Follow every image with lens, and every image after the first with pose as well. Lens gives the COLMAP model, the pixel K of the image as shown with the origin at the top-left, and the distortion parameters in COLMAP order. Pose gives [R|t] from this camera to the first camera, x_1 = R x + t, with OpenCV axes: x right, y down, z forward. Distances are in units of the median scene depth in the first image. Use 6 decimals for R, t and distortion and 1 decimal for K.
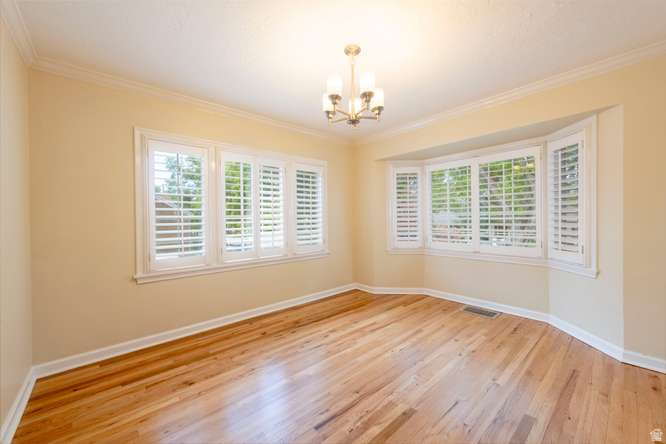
lens RADIAL K [[261.2, 0, 330.6], [0, 261.2, 222.9], [0, 0, 1]] dist [0.009779, -0.000850]
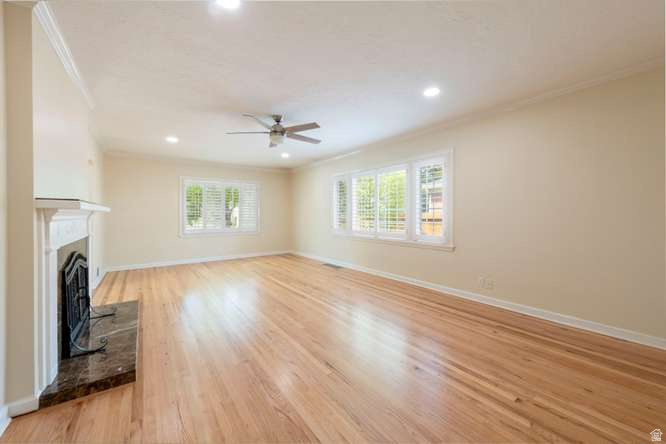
lens RADIAL K [[261.2, 0, 335.1], [0, 261.2, 218.1], [0, 0, 1]] dist [0.009779, -0.000850]
pose [[0.996228, -0.005795, -0.086575, 0.723359], [0.007065, 0.999872, 0.014370, -0.012006], [0.086480, -0.014927, 0.996142, -0.739778]]
